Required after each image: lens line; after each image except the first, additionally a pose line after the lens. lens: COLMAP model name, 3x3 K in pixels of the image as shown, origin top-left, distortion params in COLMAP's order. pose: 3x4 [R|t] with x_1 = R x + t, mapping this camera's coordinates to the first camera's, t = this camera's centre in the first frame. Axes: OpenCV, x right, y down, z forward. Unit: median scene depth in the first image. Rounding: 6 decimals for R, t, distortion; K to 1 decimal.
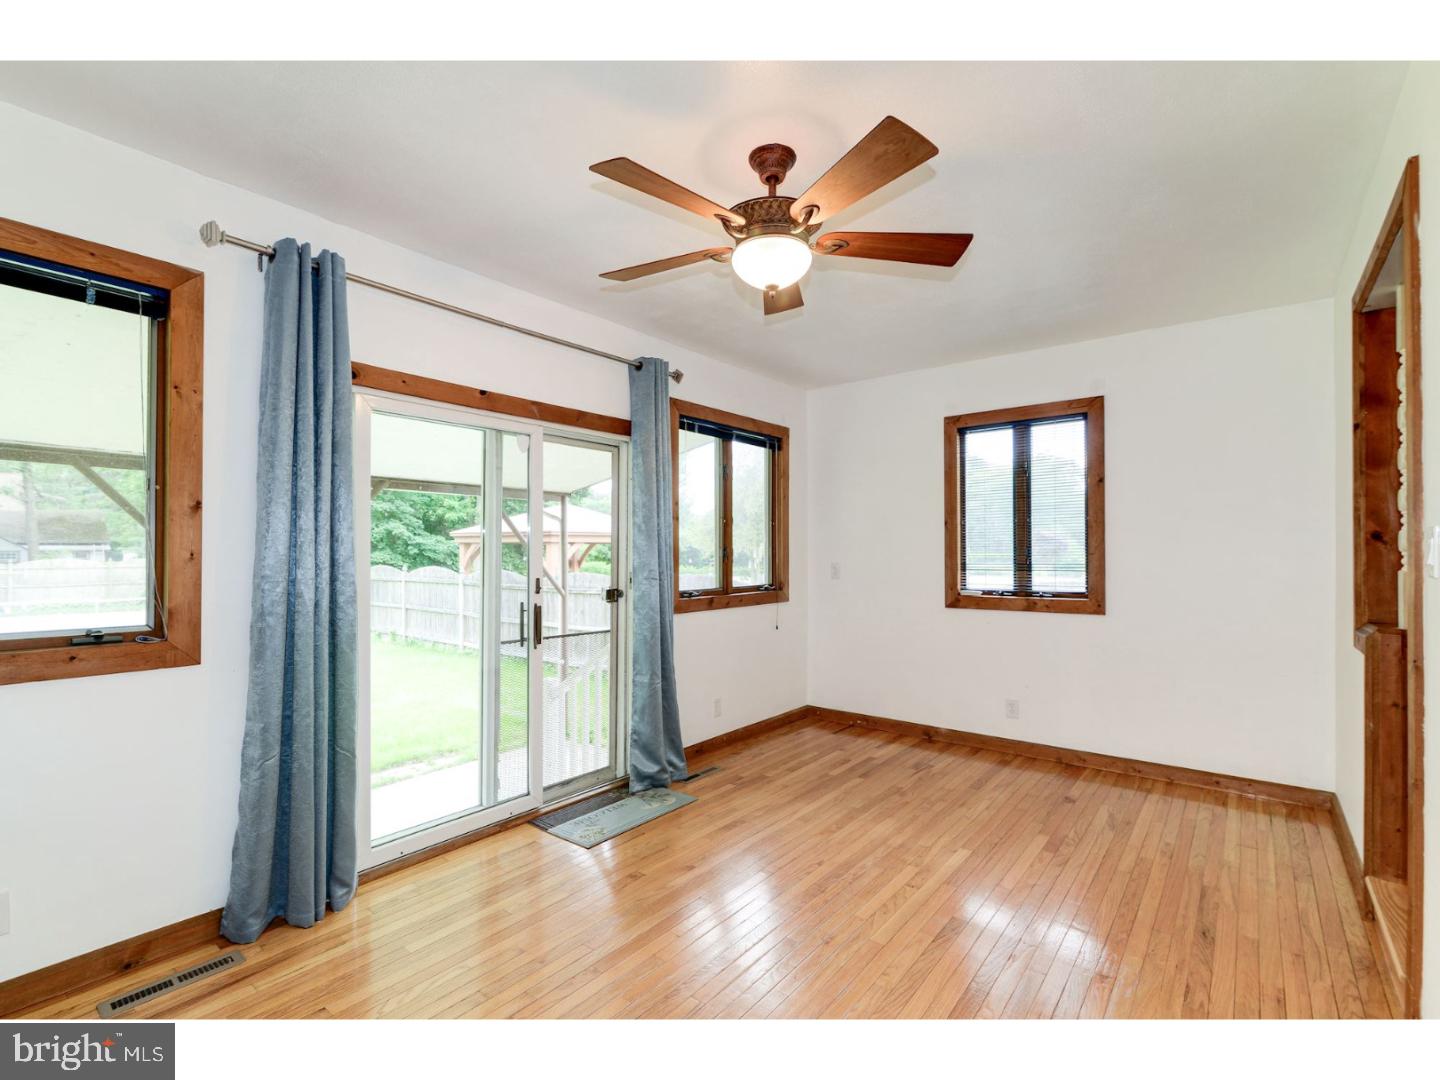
lens RADIAL K [[669.8, 0, 722.7], [0, 669.8, 546.4], [0, 0, 1]] dist [-0.001181, -0.000592]
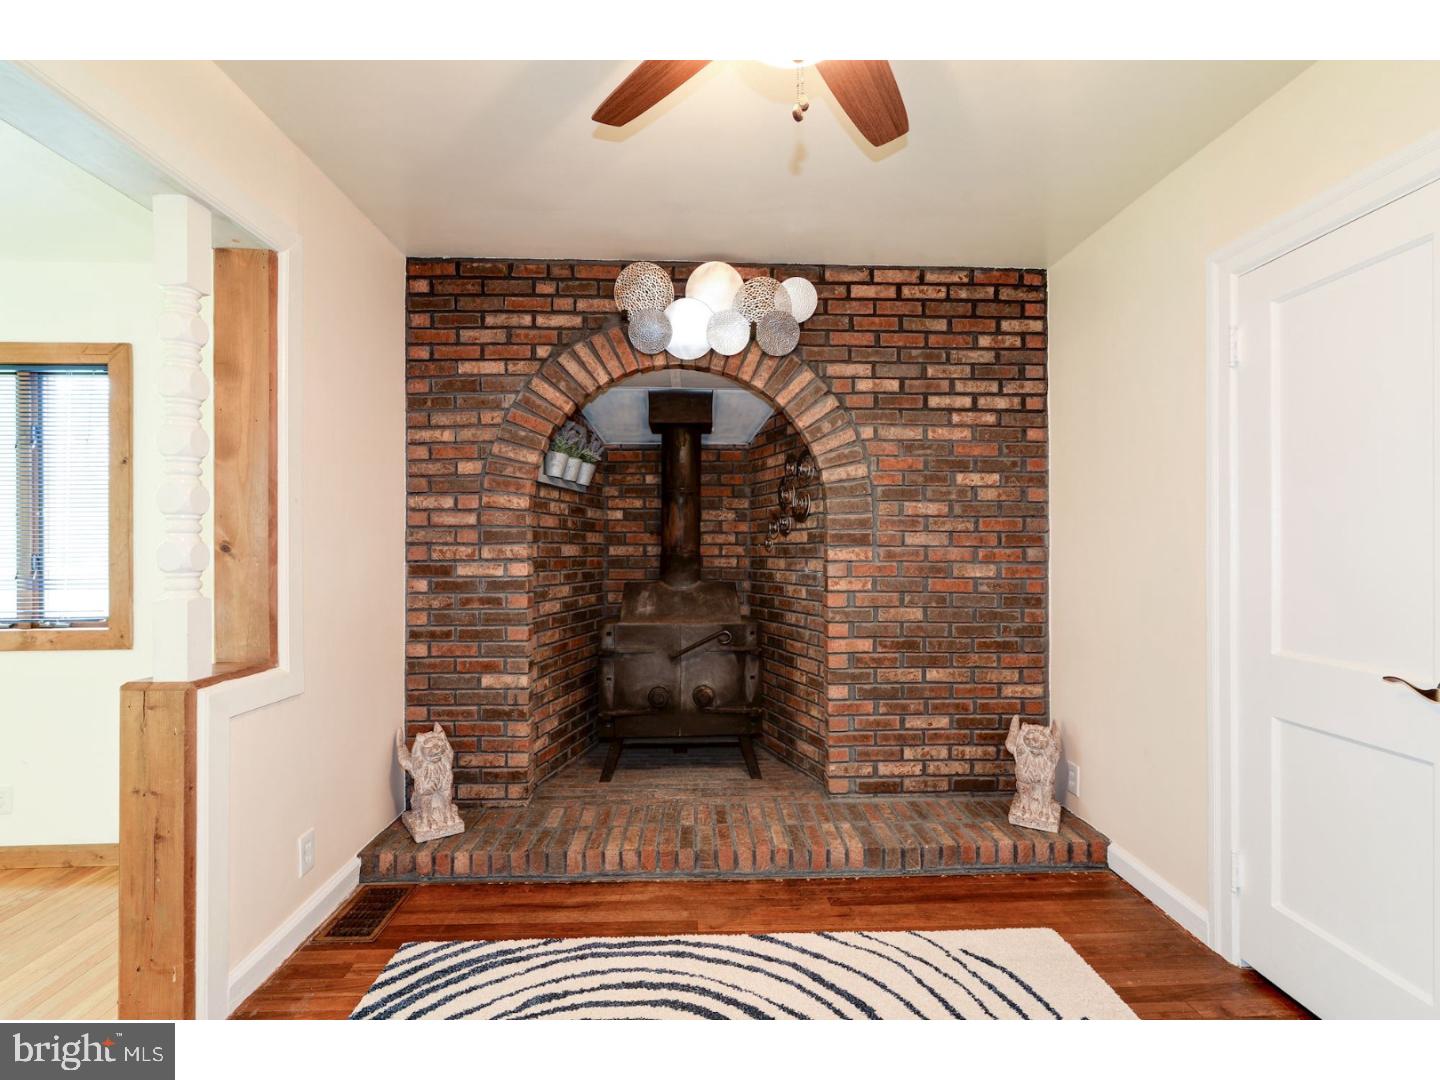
lens RADIAL K [[669.8, 0, 722.7], [0, 669.8, 546.4], [0, 0, 1]] dist [-0.001181, -0.000592]
pose [[0.755232, -0.000919, 0.655457, 0.571600], [-0.004663, 0.999966, 0.006774, -0.015410], [-0.655441, -0.008172, 0.755202, 0.041518]]
